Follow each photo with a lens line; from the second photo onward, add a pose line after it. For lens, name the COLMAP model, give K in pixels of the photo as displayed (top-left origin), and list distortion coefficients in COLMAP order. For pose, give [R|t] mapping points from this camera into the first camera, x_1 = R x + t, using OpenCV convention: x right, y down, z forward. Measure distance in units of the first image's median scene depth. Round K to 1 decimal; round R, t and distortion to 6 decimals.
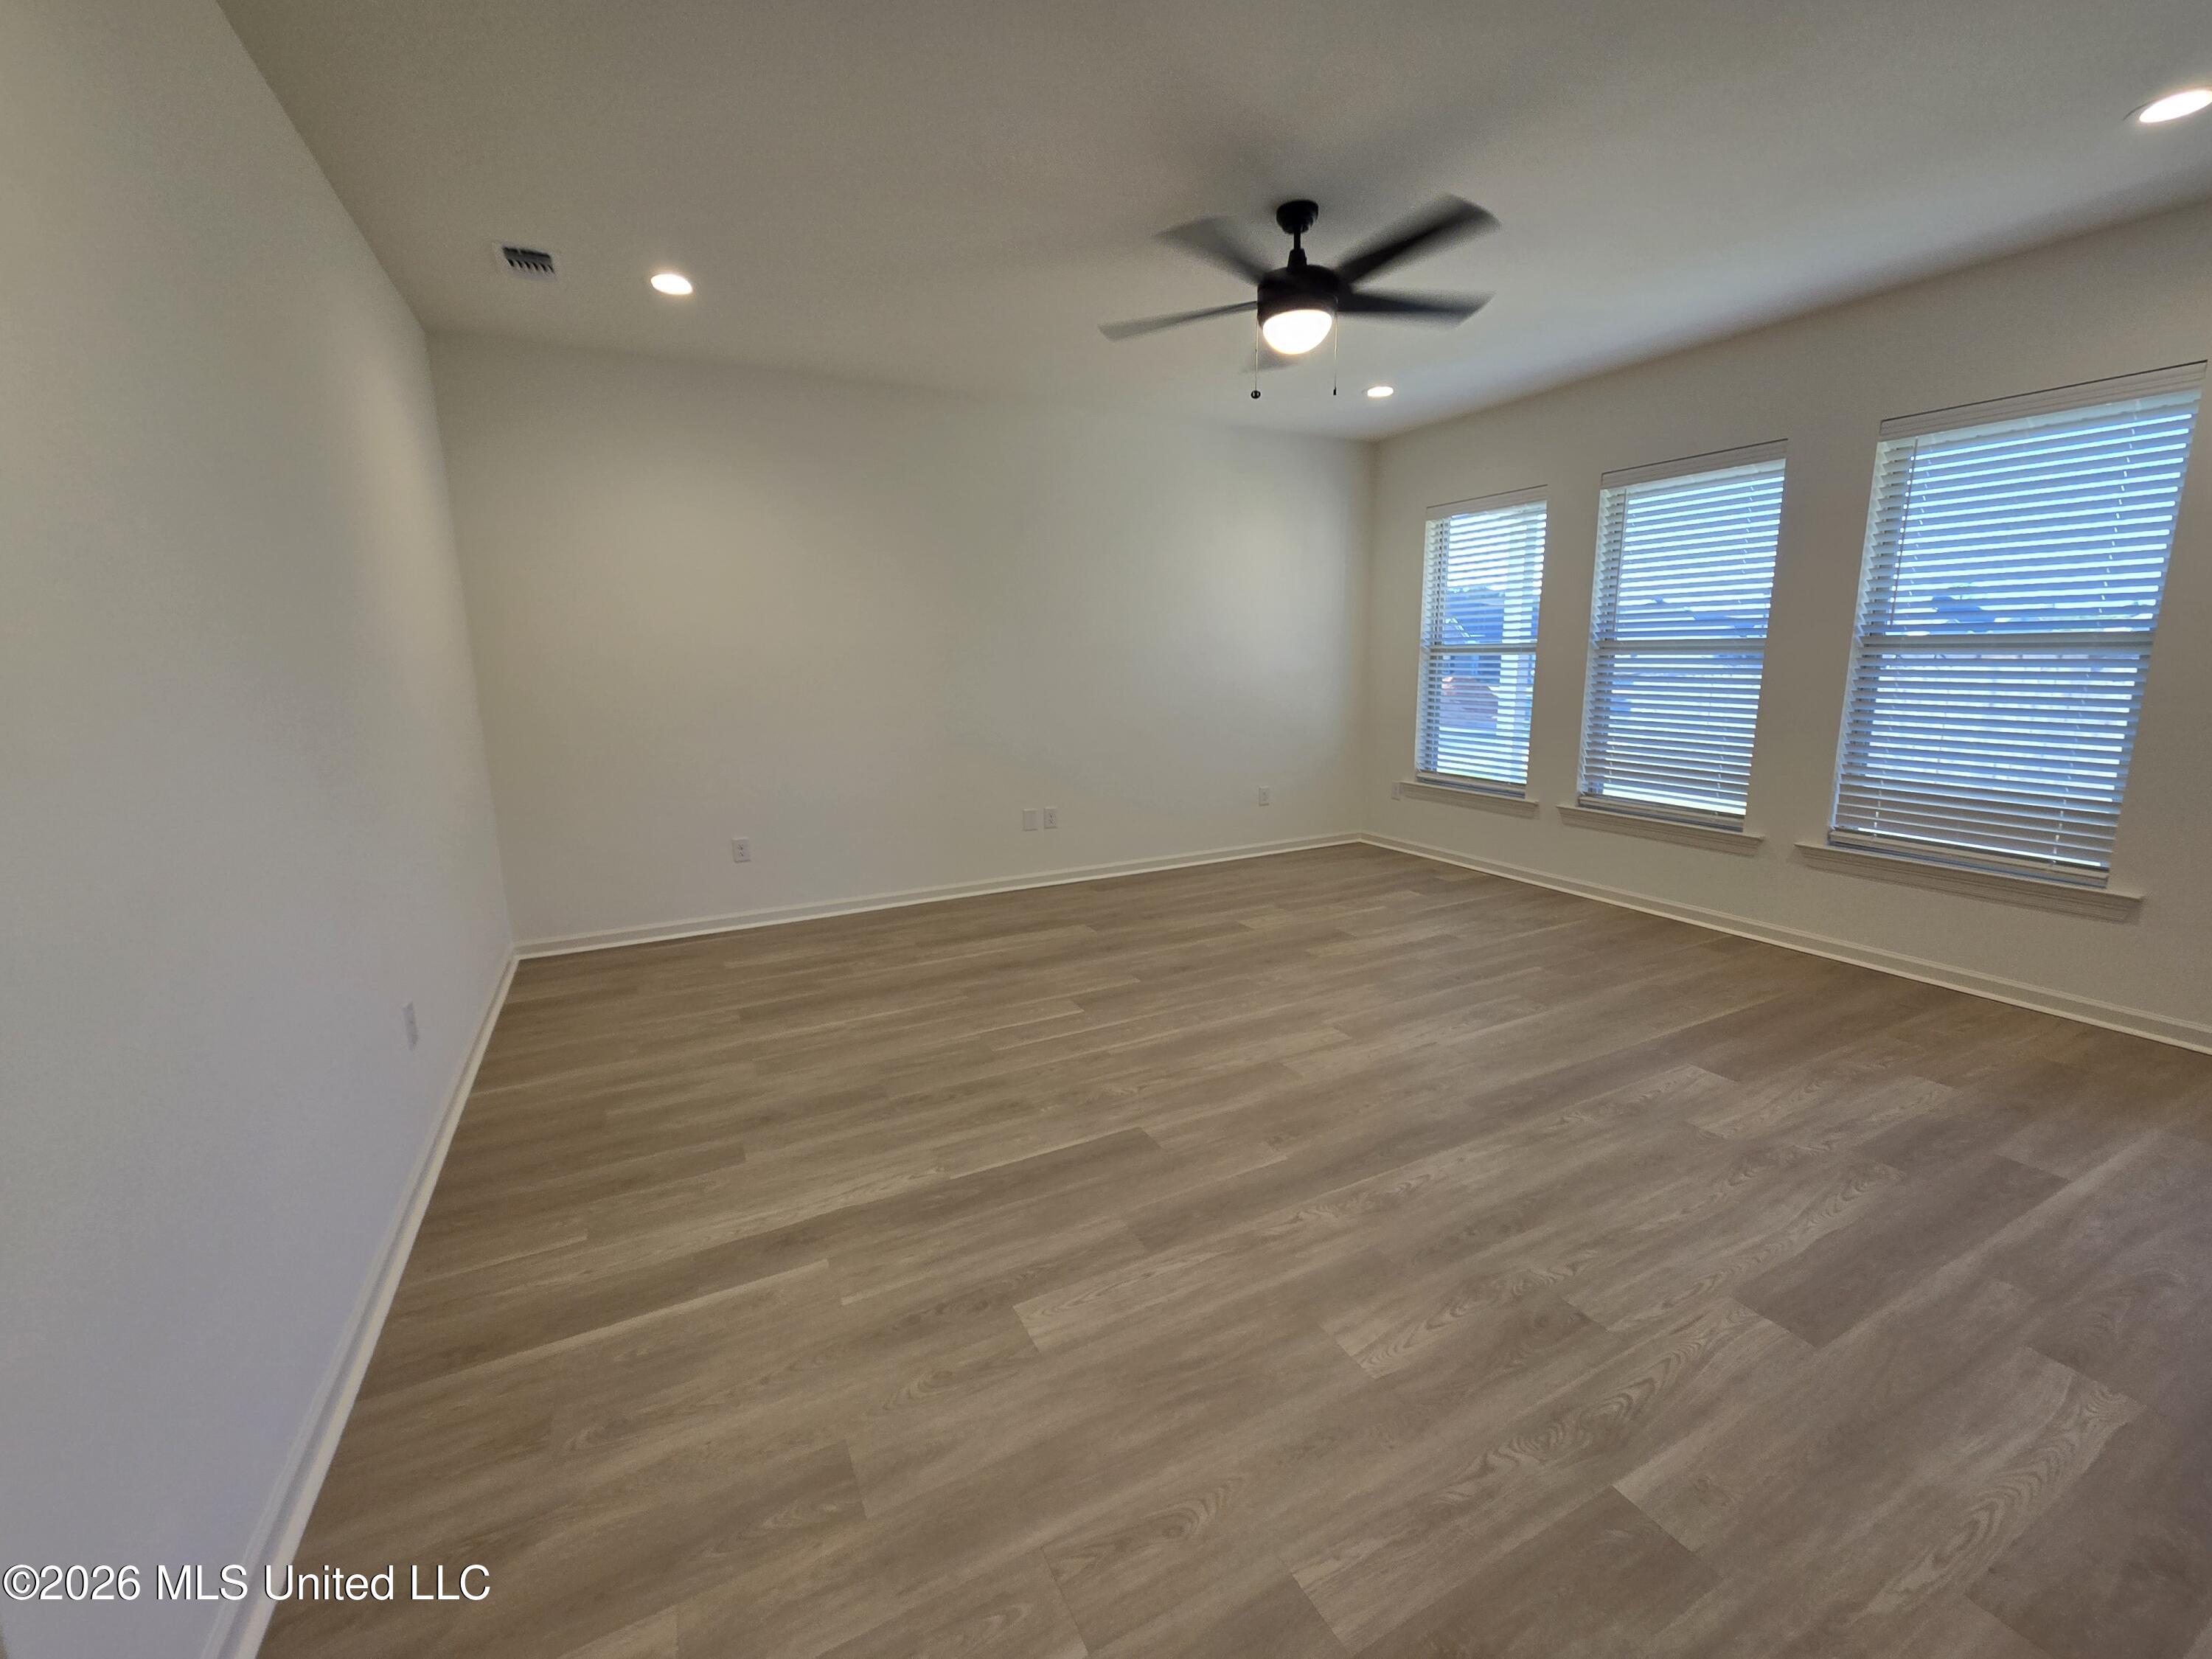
lens RADIAL K [[908.8, 0, 1115.0], [0, 908.8, 829.4], [0, 0, 1]] dist [0.002224, -0.000047]
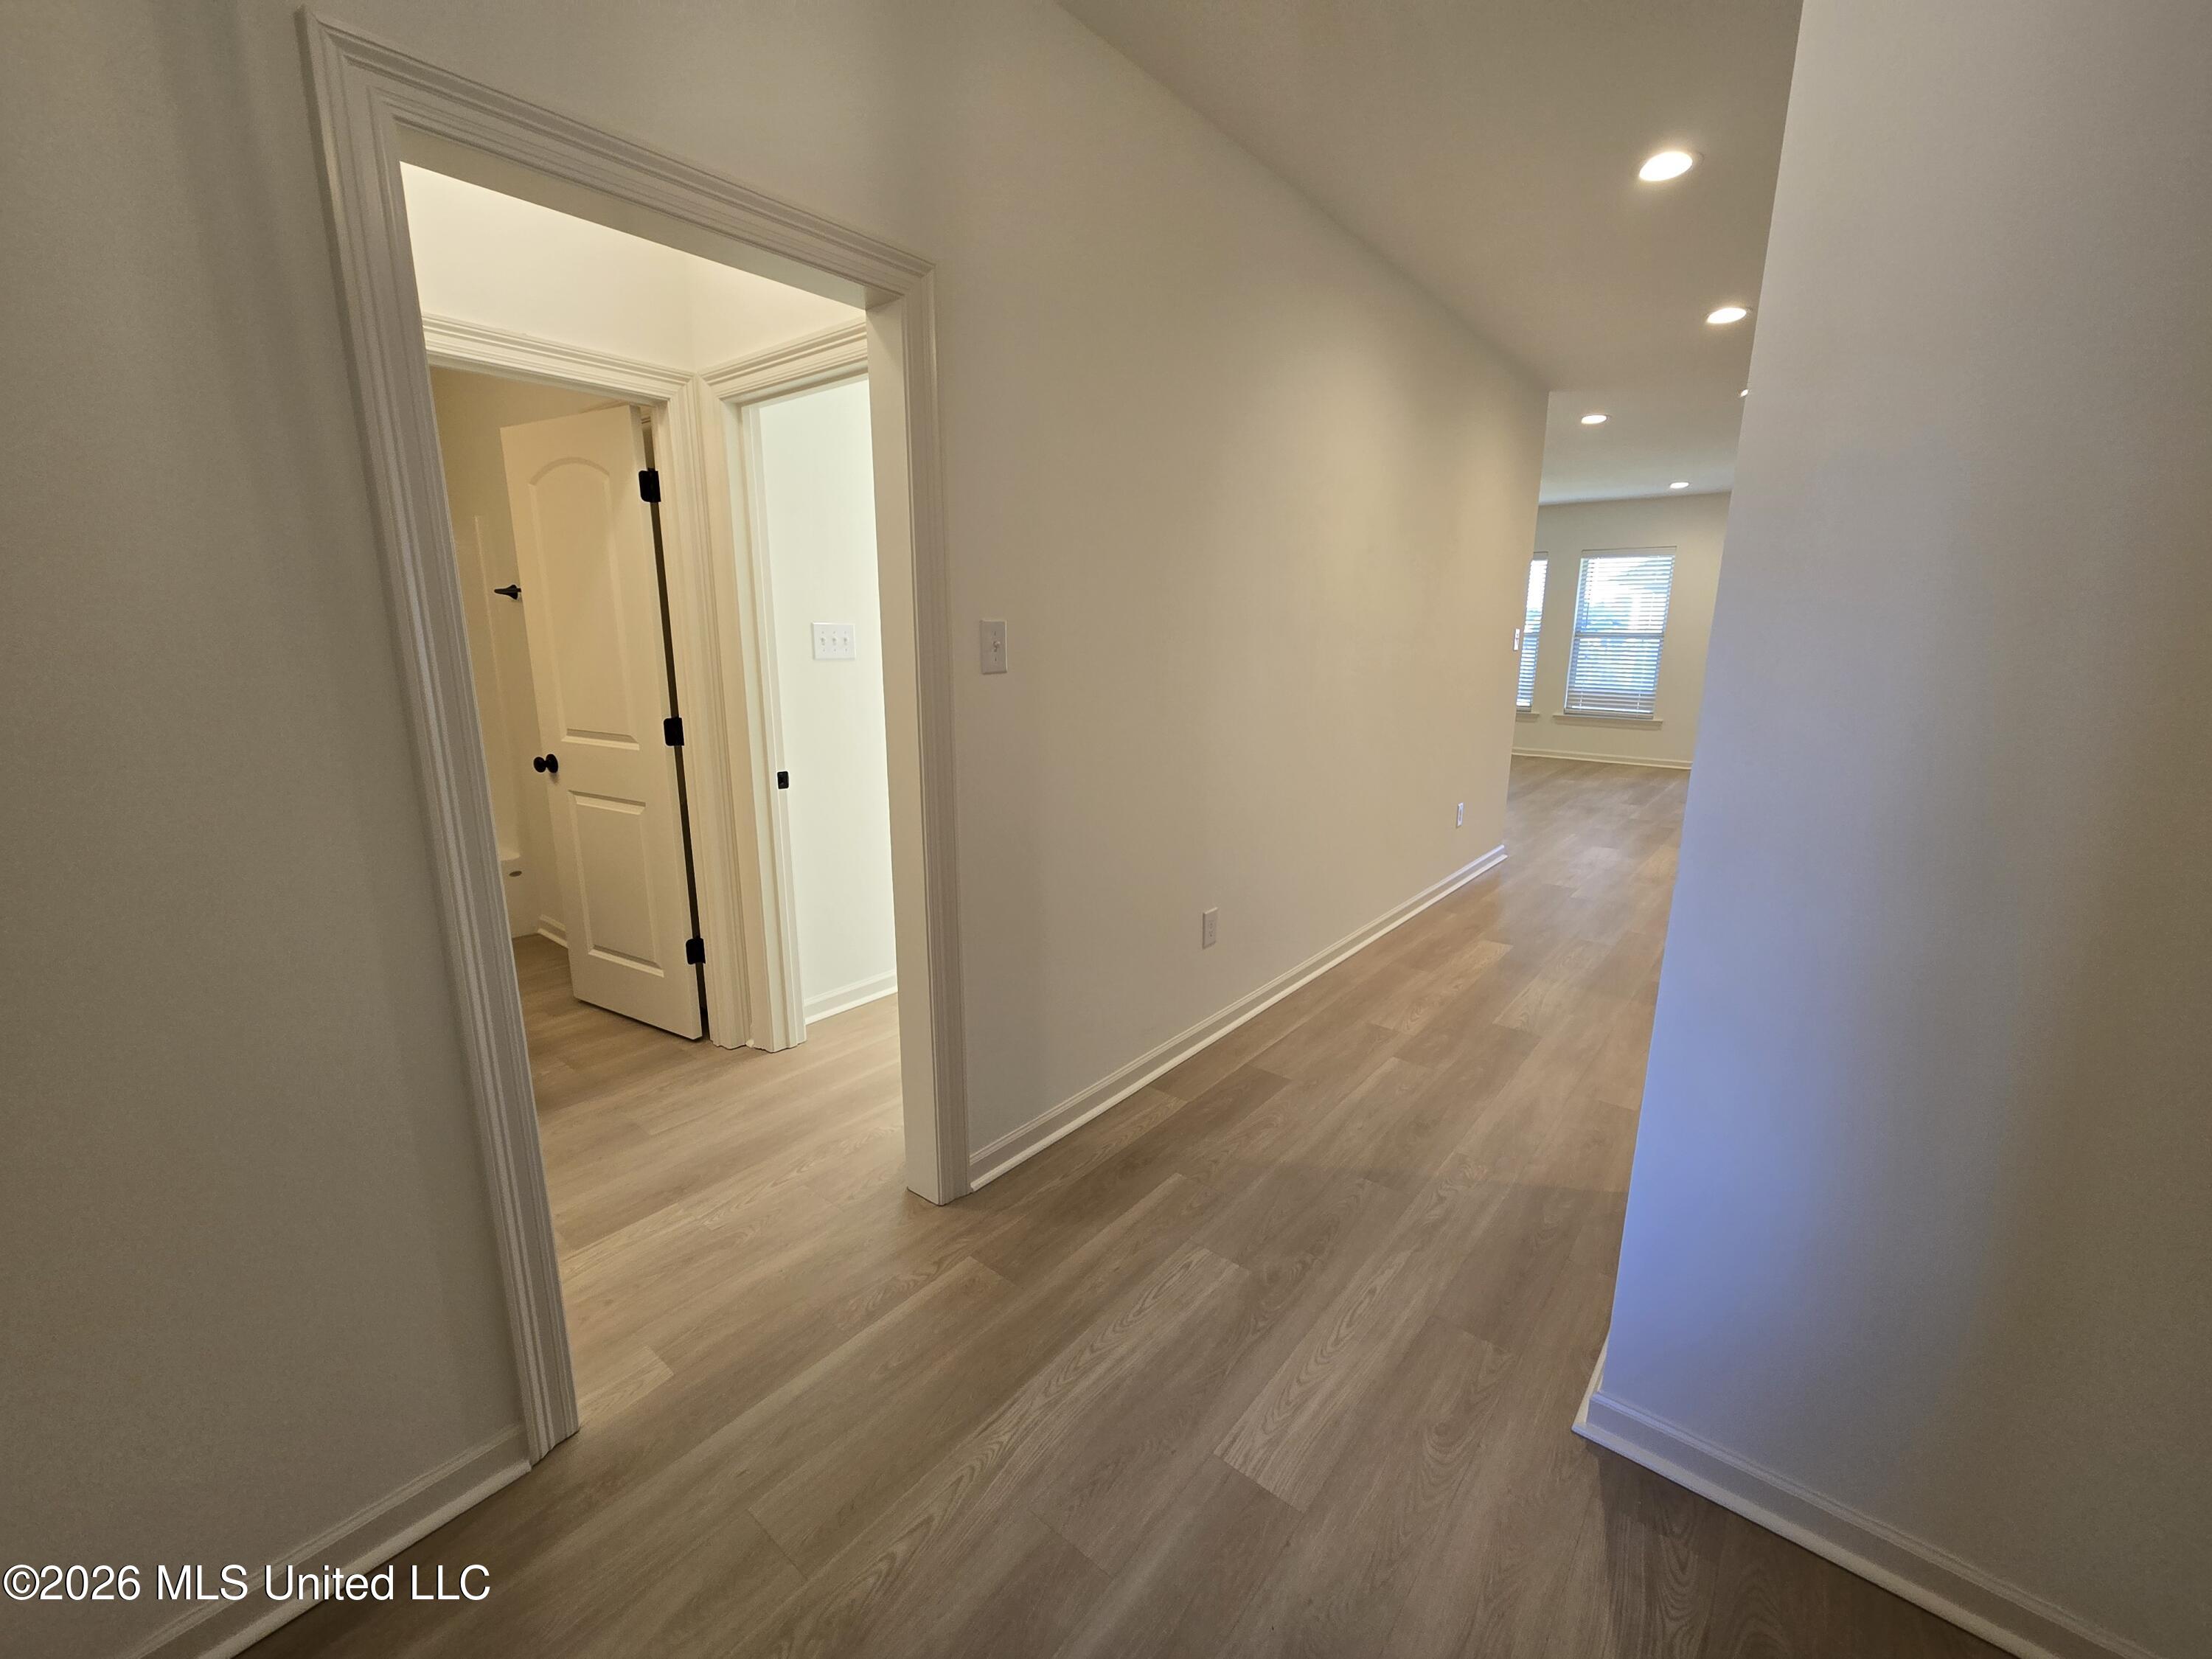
lens RADIAL K [[908.8, 0, 1115.0], [0, 908.8, 829.4], [0, 0, 1]] dist [0.002224, -0.000047]
pose [[0.915709, -0.069205, 0.395837, -1.404318], [0.060177, 0.997567, 0.035197, 0.173829], [-0.397310, -0.008410, 0.917646, -0.841692]]
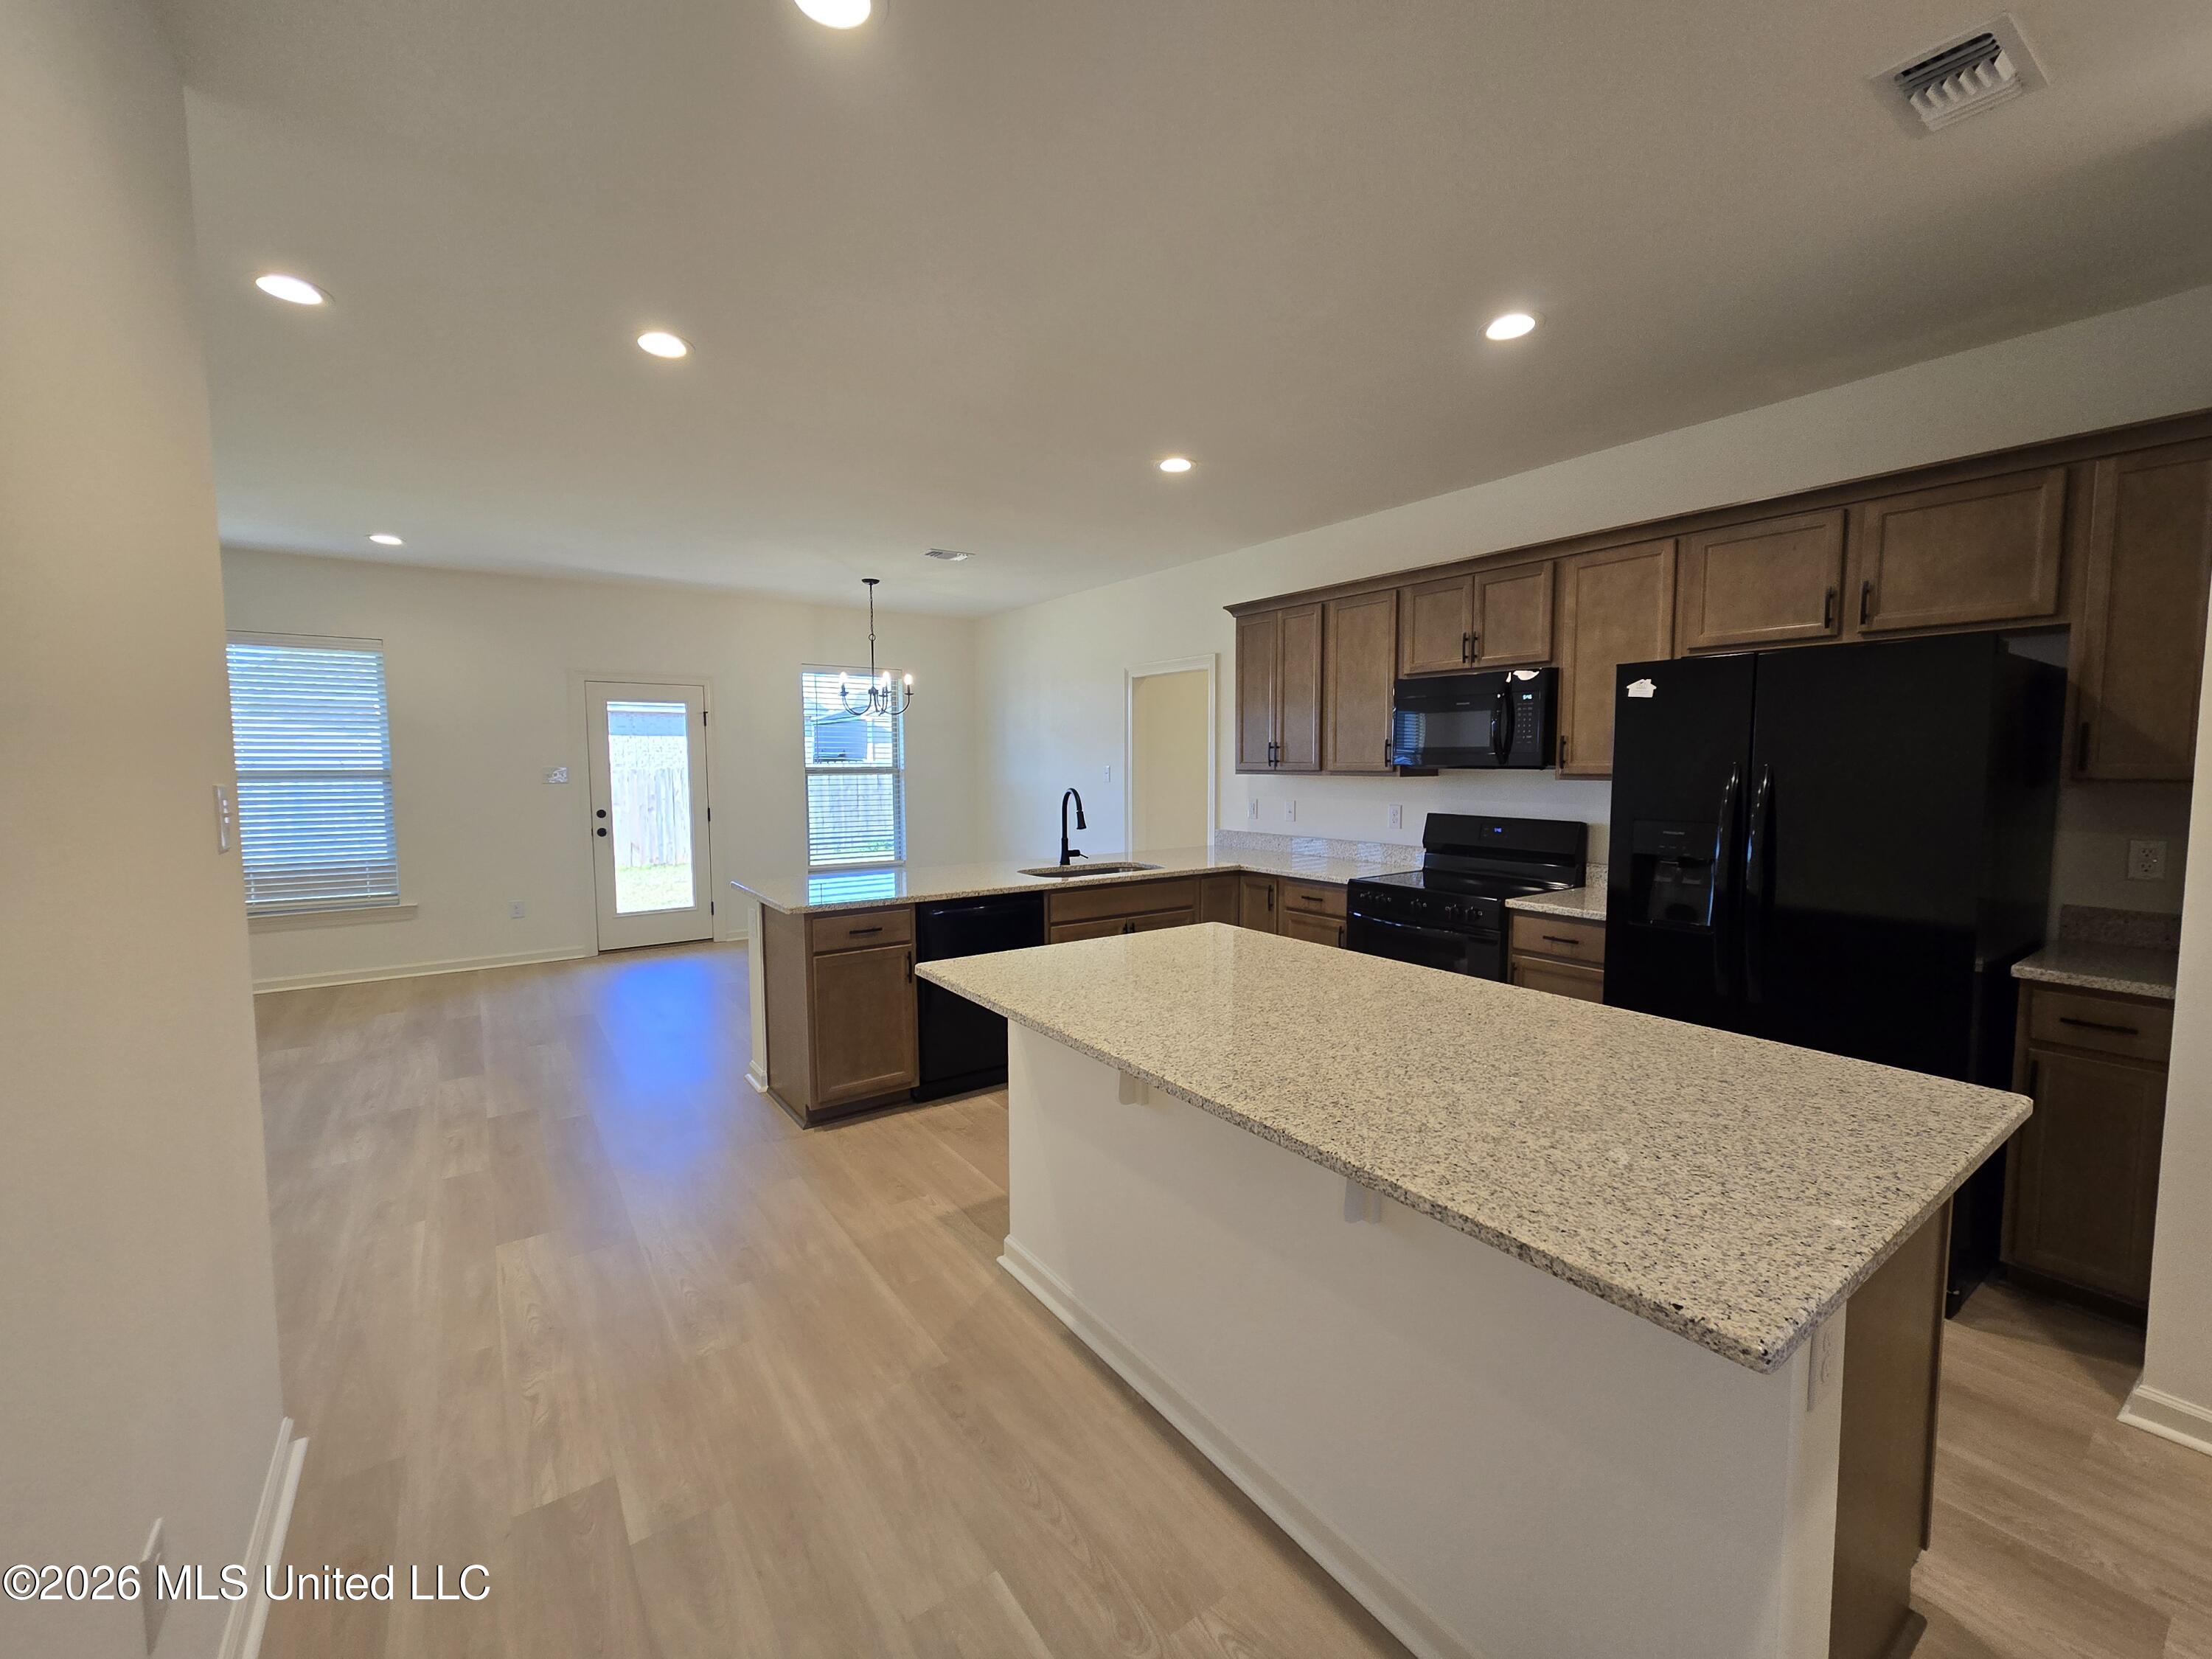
lens RADIAL K [[908.8, 0, 1115.0], [0, 908.8, 829.4], [0, 0, 1]] dist [0.002224, -0.000047]
pose [[-0.139767, -0.060772, 0.988318, -0.788759], [0.192767, 0.977348, 0.087359, 0.028016], [-0.971239, 0.202725, -0.124886, -0.188843]]
